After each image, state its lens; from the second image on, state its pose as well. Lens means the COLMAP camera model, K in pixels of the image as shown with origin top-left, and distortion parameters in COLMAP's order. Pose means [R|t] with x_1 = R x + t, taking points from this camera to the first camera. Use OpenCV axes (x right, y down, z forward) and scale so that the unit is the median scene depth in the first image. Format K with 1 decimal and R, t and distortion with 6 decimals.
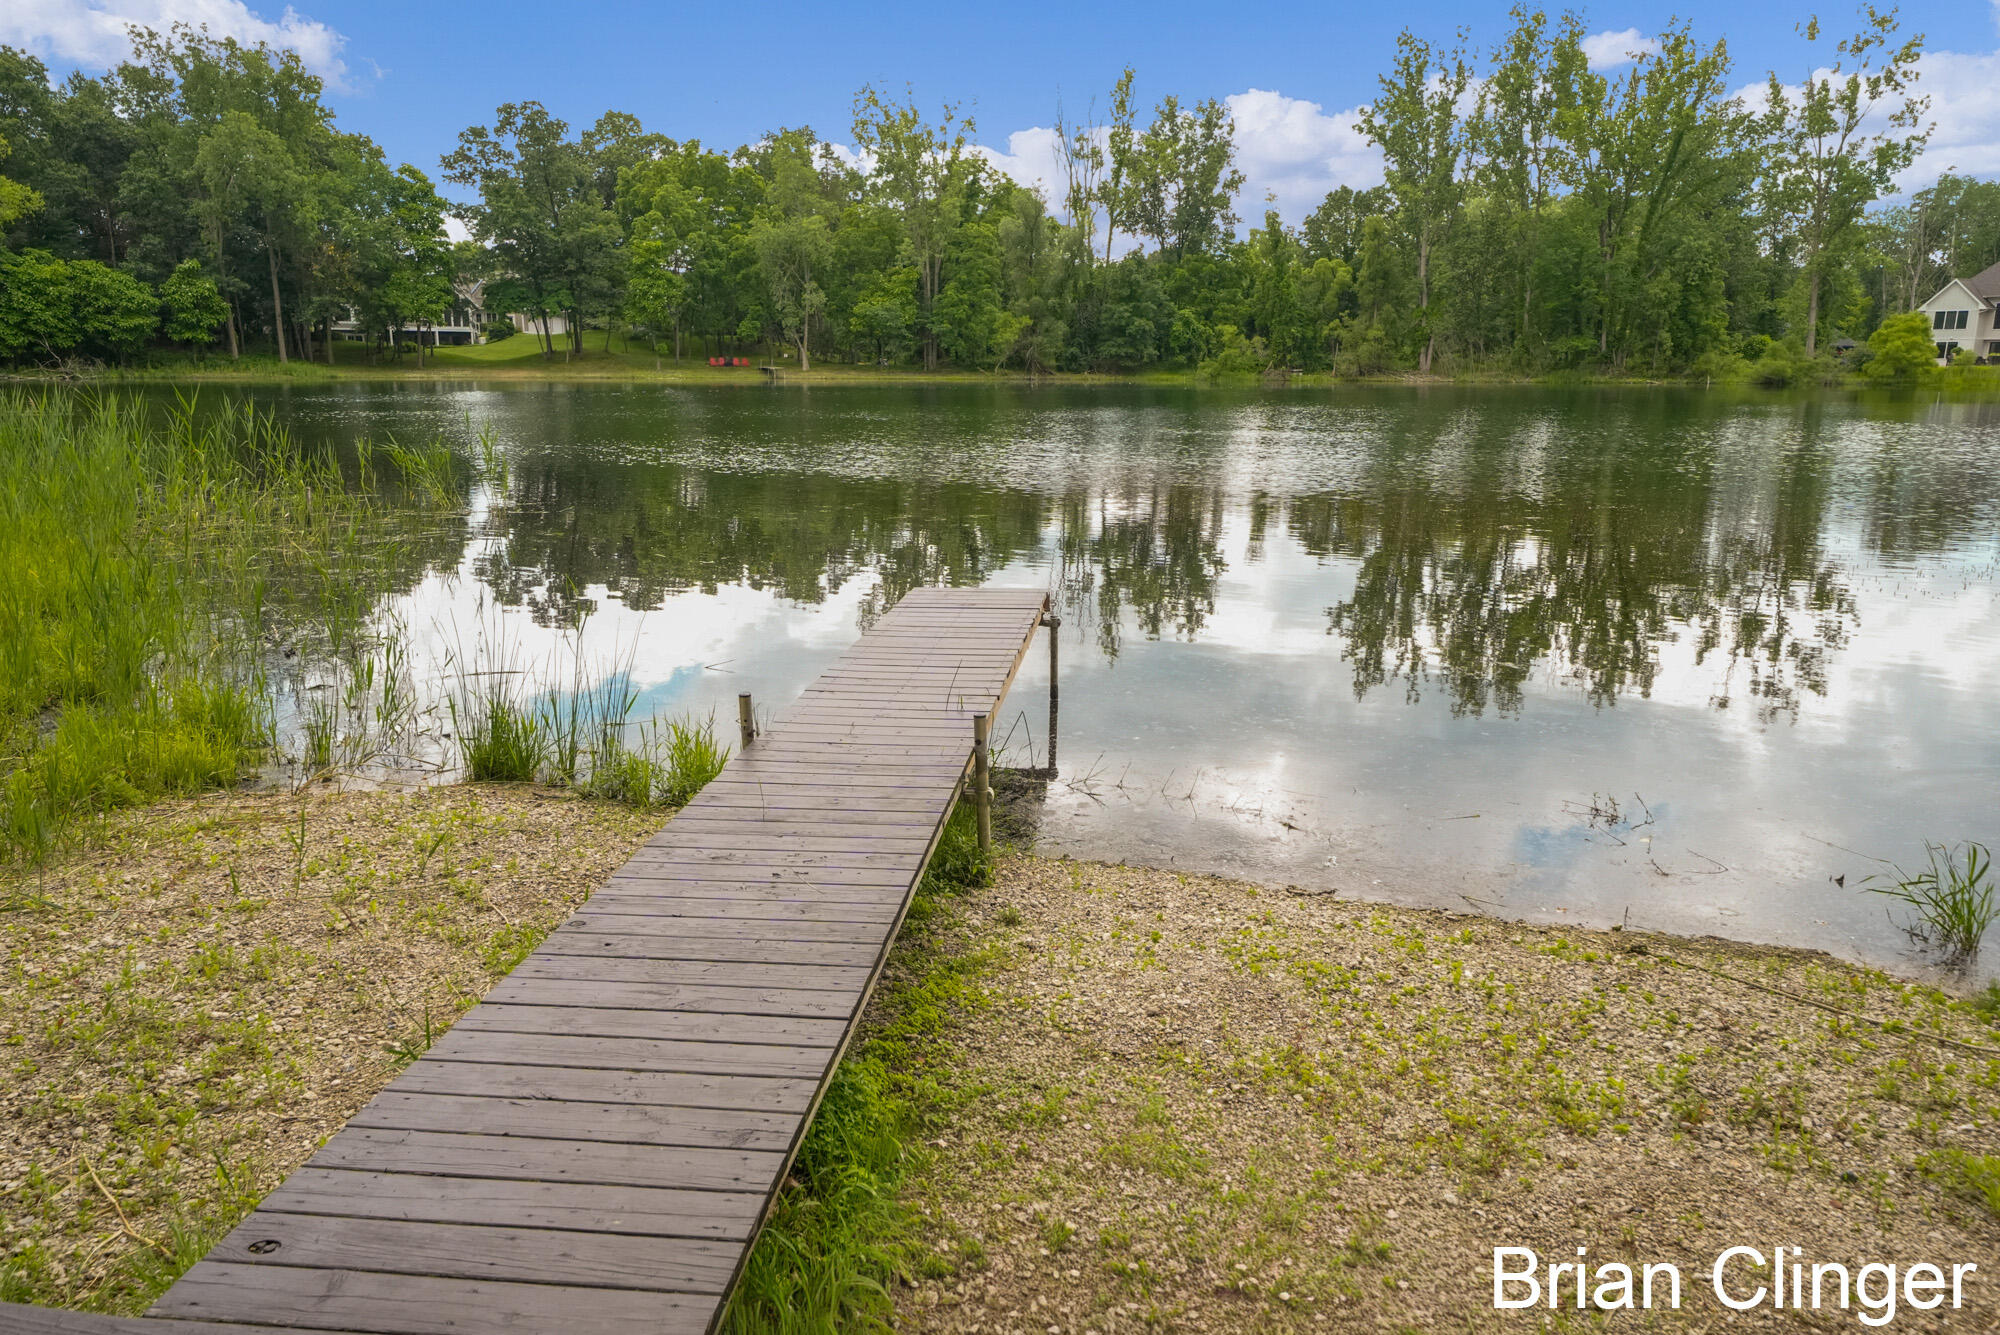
lens RADIAL K [[1374.3, 0, 985.6], [0, 1374.3, 657.6], [0, 0, 1]] dist [0.020843, 0.004902]
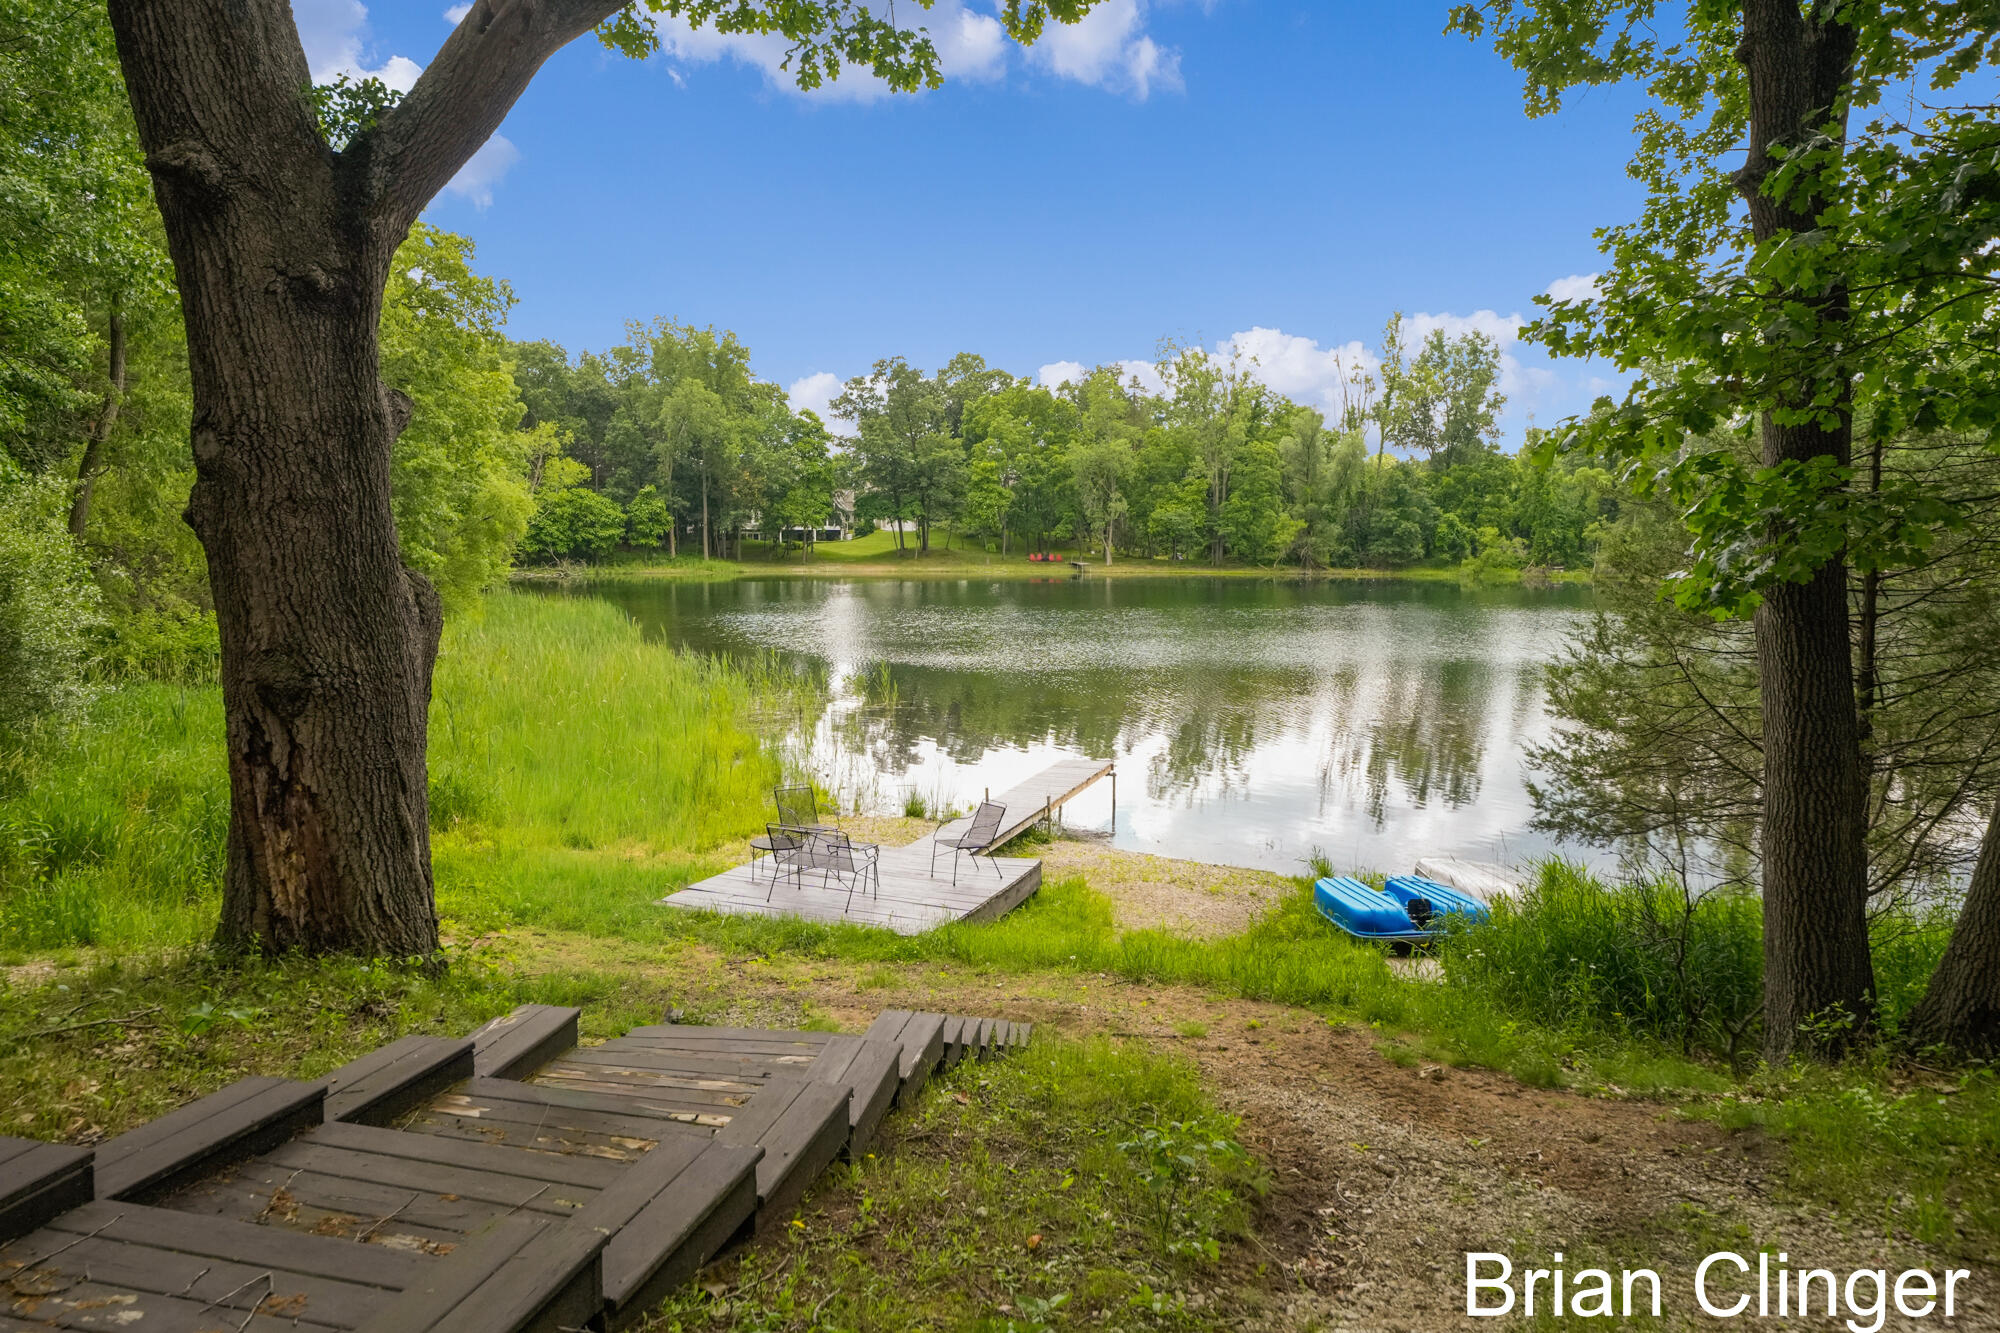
lens RADIAL K [[1374.3, 0, 981.6], [0, 1374.3, 647.2], [0, 0, 1]] dist [0.020843, 0.004902]
pose [[0.972270, 0.020720, -0.232942, 0.038884], [-0.049291, 0.991847, -0.117514, 0.004753], [0.228608, 0.125737, 0.965365, -0.152391]]
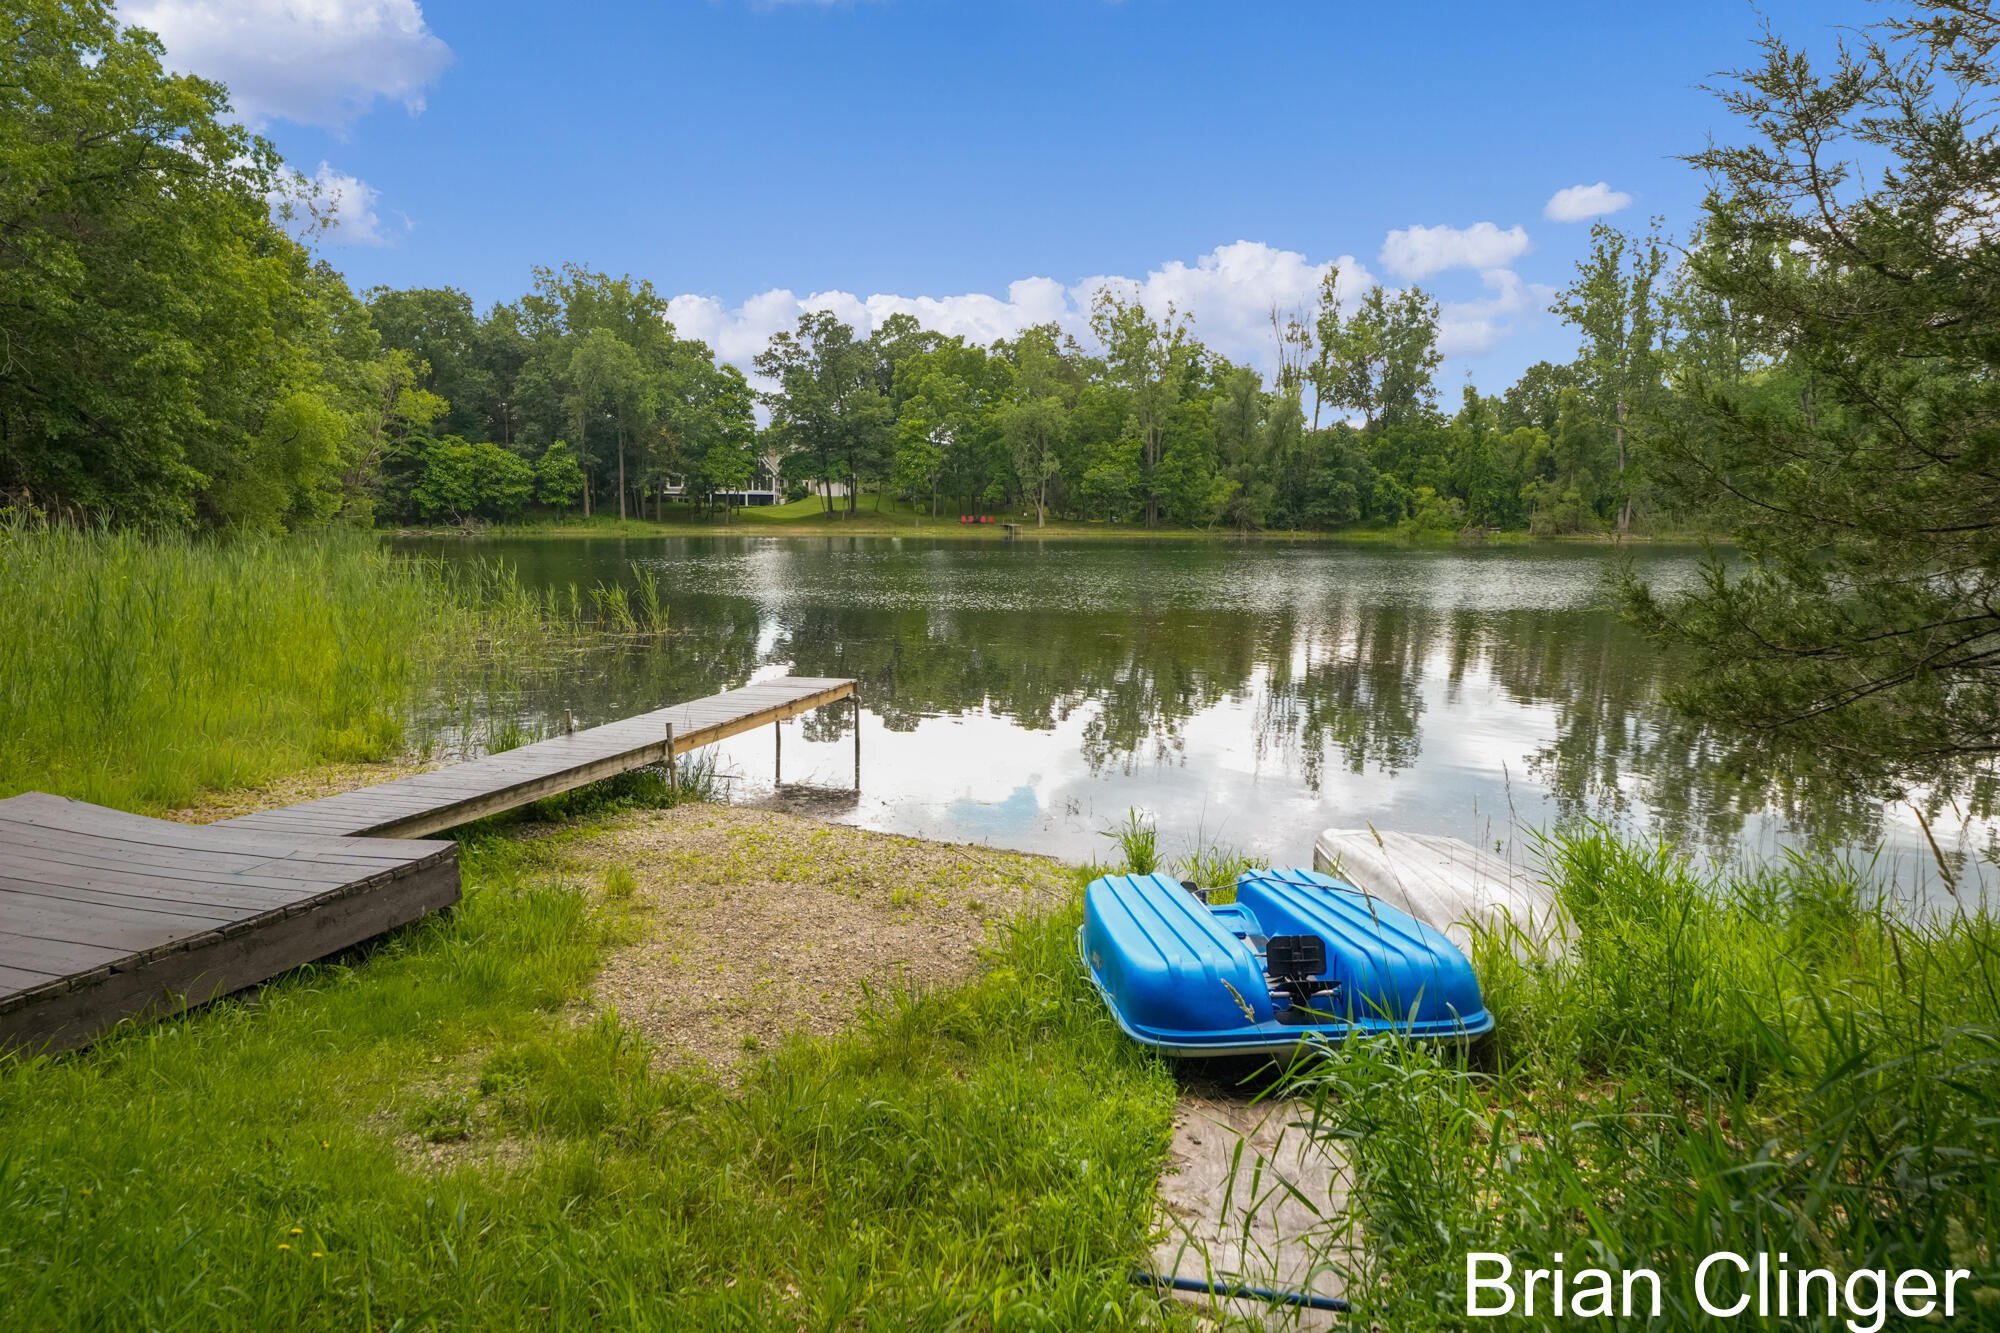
lens RADIAL K [[1284.1, 0, 999.3], [0, 1284.1, 657.4], [0, 0, 1]] dist [0.020506, 0.003143]
pose [[0.979947, 0.023978, -0.197810, 0.049747], [-0.044054, 0.994238, -0.097725, 0.006151], [0.194327, 0.104479, 0.975357, -0.043166]]
